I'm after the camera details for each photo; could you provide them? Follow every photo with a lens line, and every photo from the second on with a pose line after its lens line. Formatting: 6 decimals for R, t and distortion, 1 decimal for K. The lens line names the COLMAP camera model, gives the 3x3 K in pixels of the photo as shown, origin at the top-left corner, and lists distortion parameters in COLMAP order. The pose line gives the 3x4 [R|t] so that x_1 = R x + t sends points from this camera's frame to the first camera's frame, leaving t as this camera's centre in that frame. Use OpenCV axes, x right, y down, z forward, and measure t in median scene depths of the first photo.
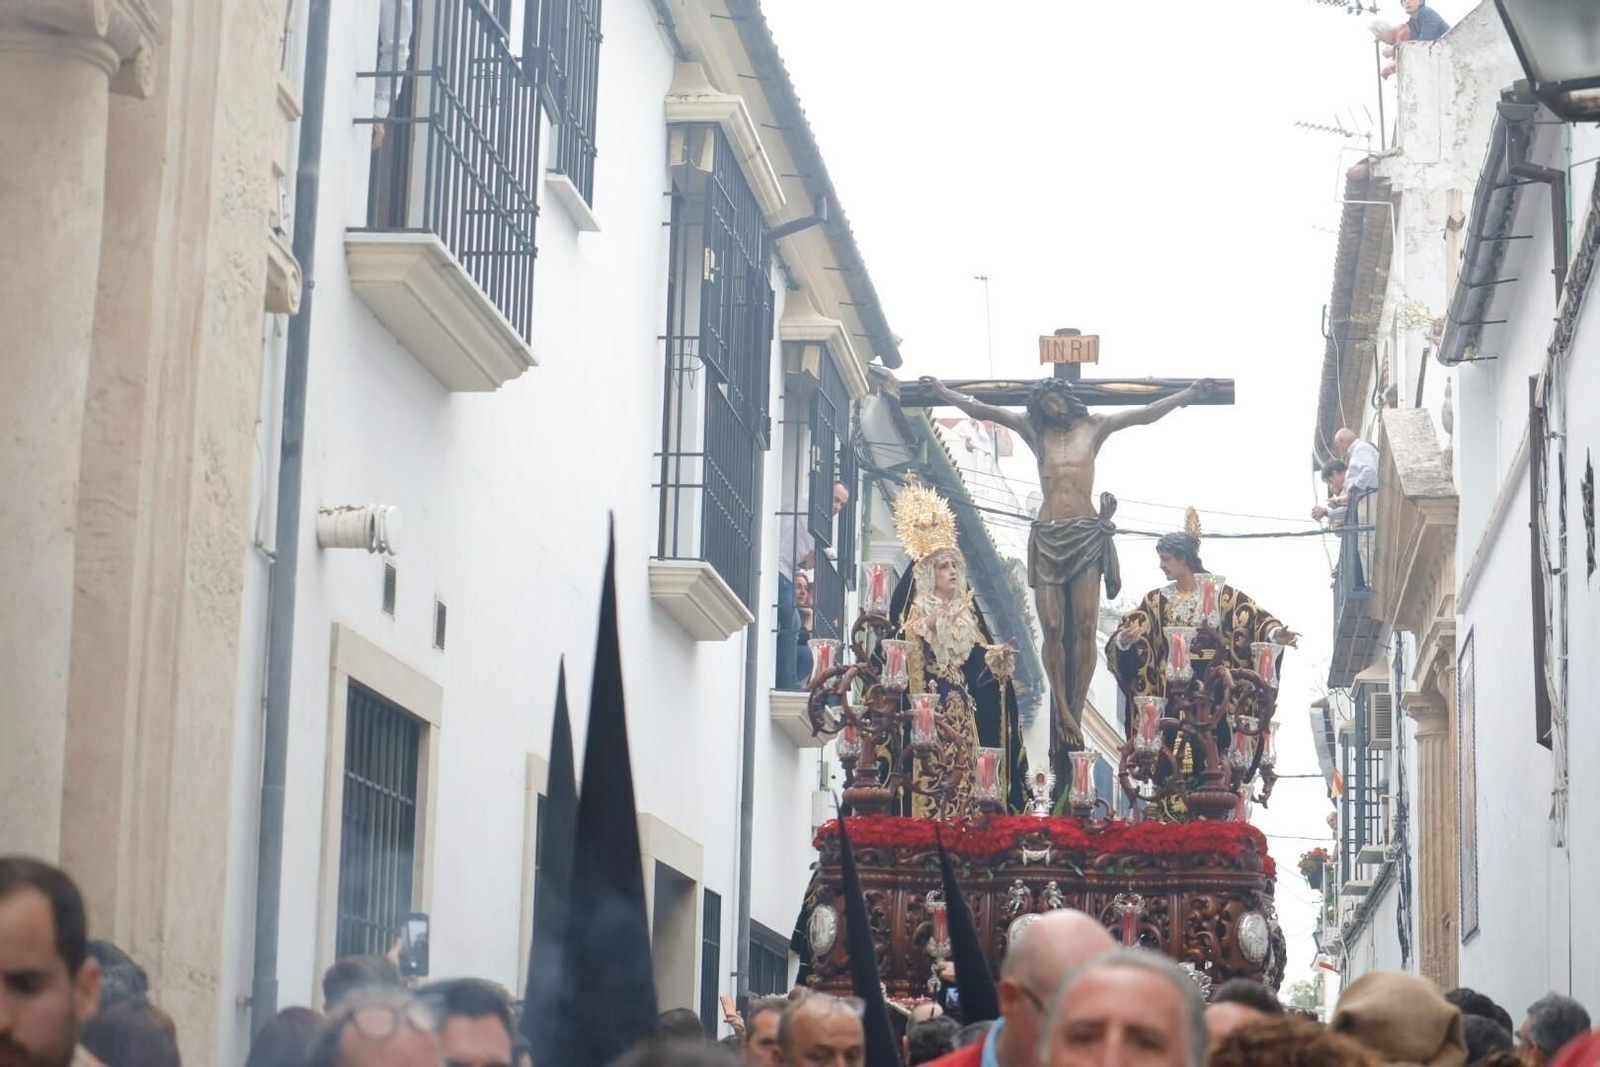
lens RADIAL K [[3600.9, 0, 800.0], [0, 3600.9, 533.5], [0, 0, 1]] dist [-0.101668, -0.259470]
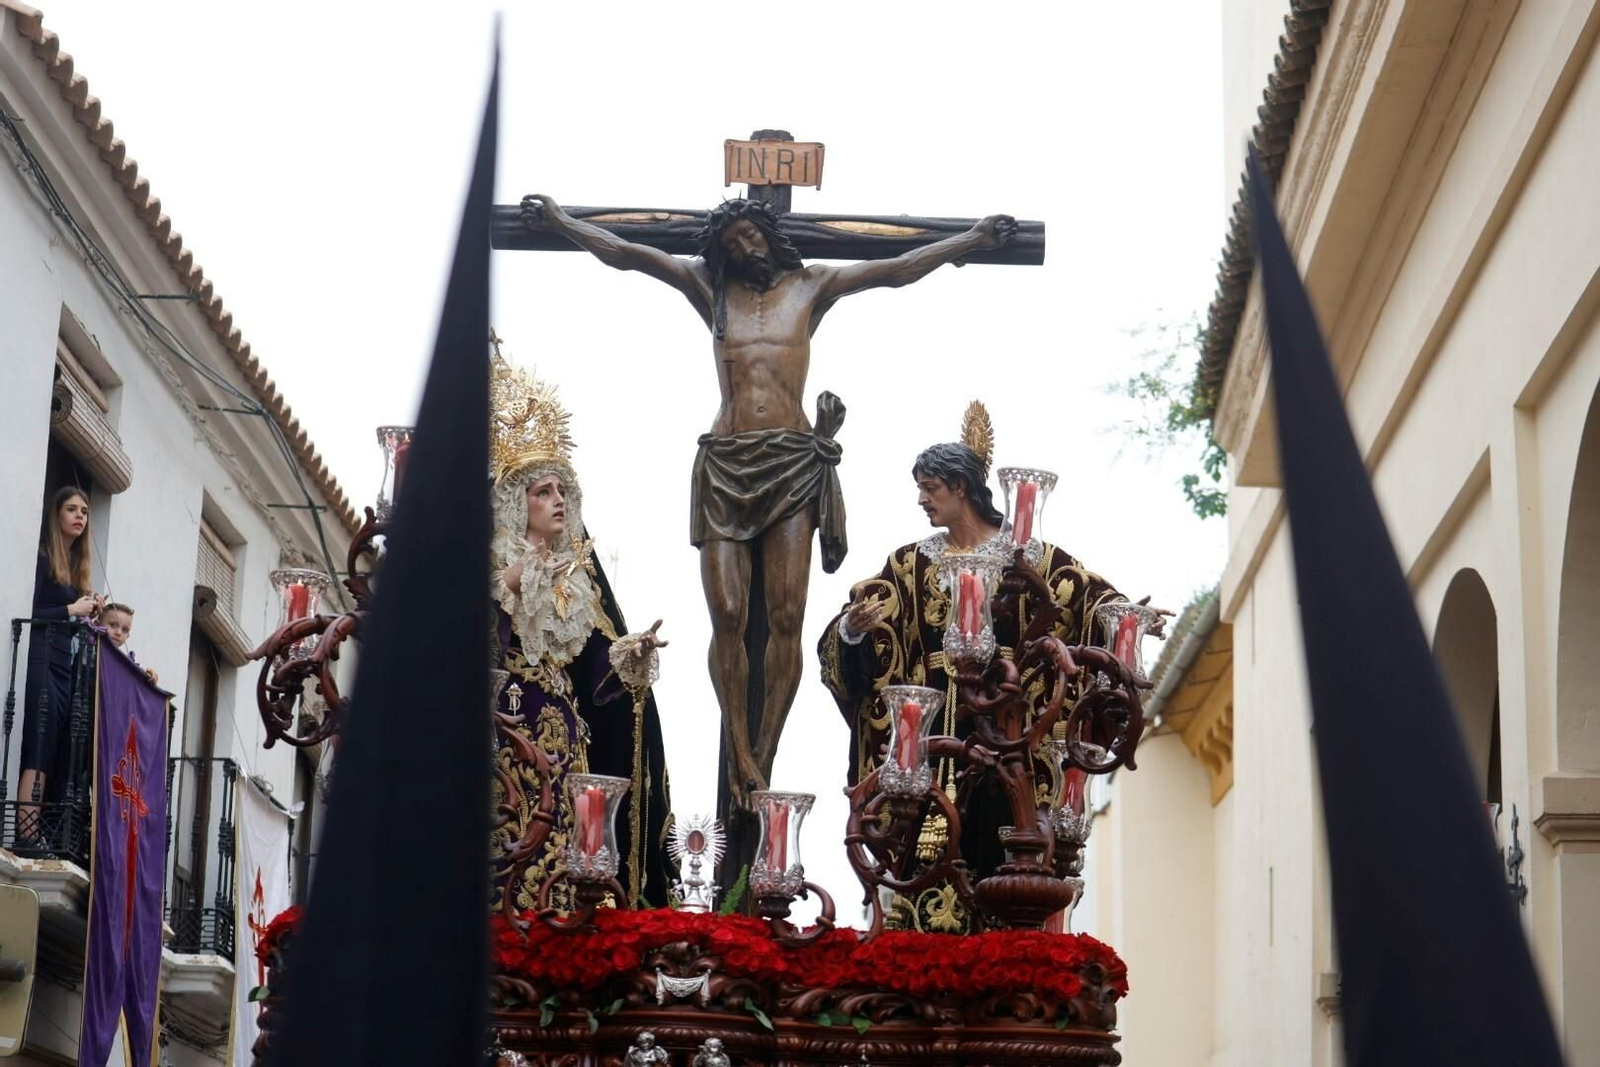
lens RADIAL K [[3365.0, 0, 893.1], [0, 3365.0, 534.4], [0, 0, 1]] dist [-0.194214, -0.290493]
pose [[0.992240, 0.042550, 0.116834, 0.035320], [-0.034817, 0.997115, -0.067450, 0.053917], [-0.119367, 0.062859, 0.990858, 0.496726]]
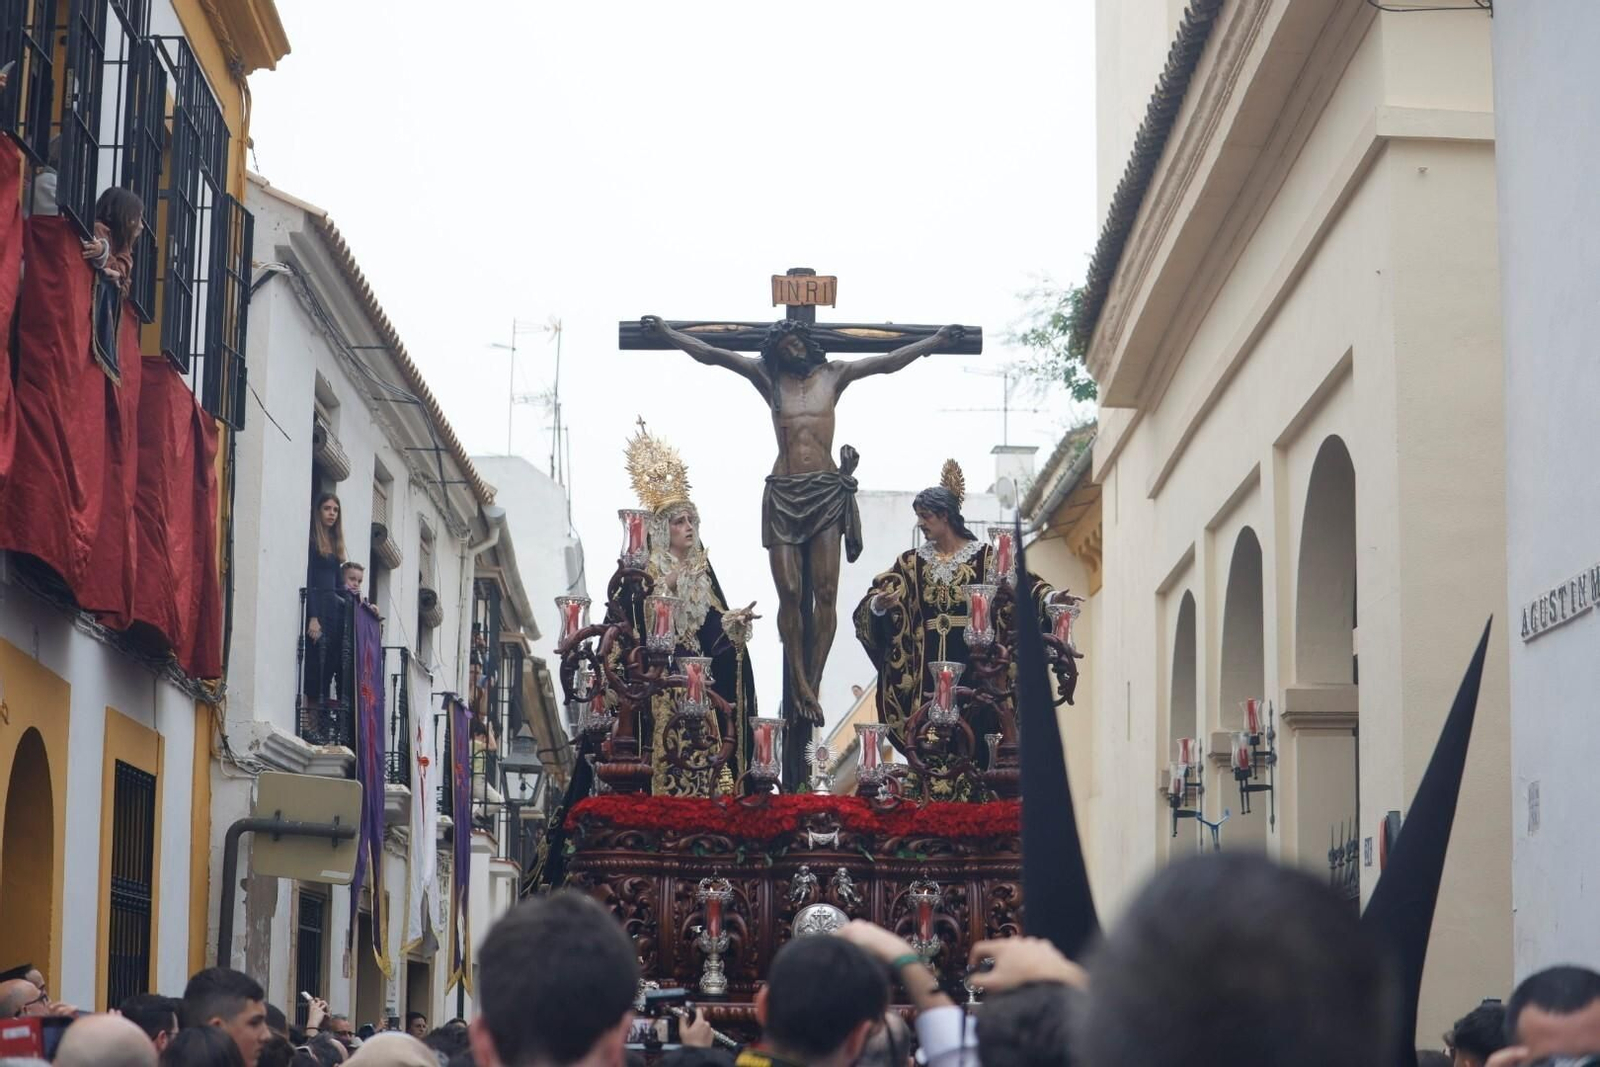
lens RADIAL K [[3365.0, 0, 893.1], [0, 3365.0, 534.4], [0, 0, 1]] dist [-0.194214, -0.290493]
pose [[0.981440, 0.015818, 0.191117, -0.074143], [-0.014950, 0.999870, -0.005985, 0.017902], [-0.191187, 0.003017, 0.981549, 0.169901]]
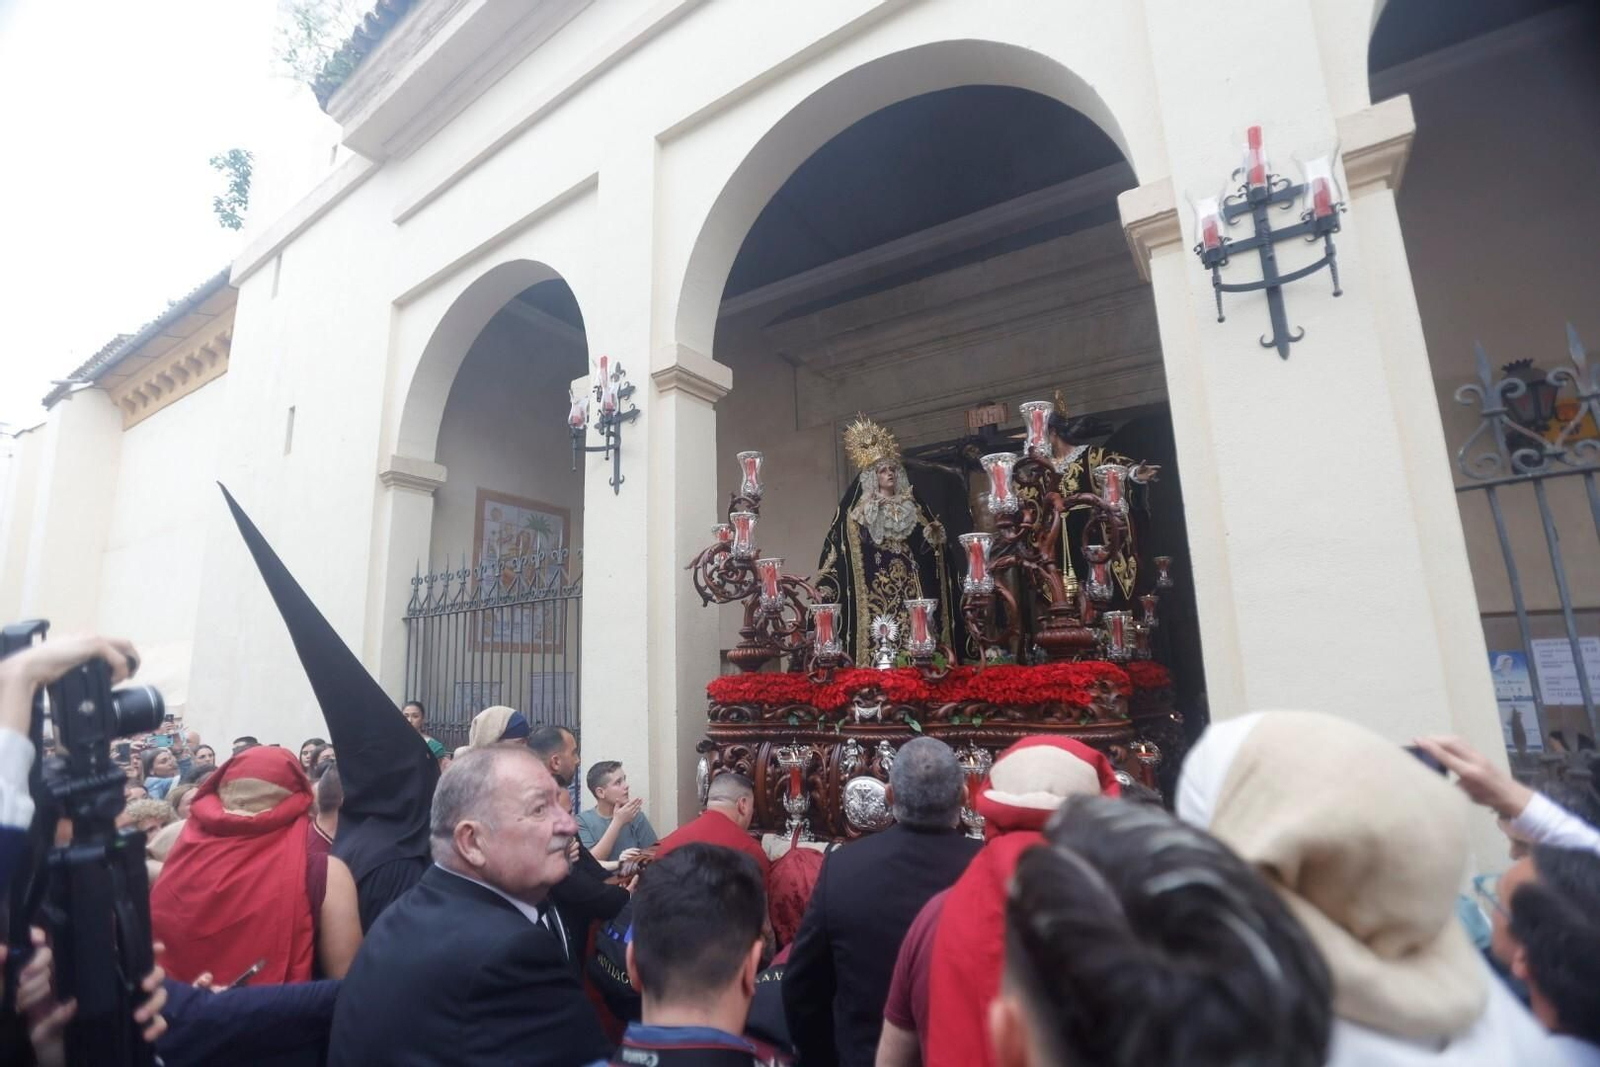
lens RADIAL K [[746.1, 0, 795.9], [0, 746.1, 573.8], [0, 0, 1]] dist [-0.070361, 0.030400]
pose [[0.921165, -0.107179, -0.374123, 0.120103], [0.114495, 0.993420, -0.002687, 0.048812], [0.371949, -0.040360, 0.927375, 0.772678]]
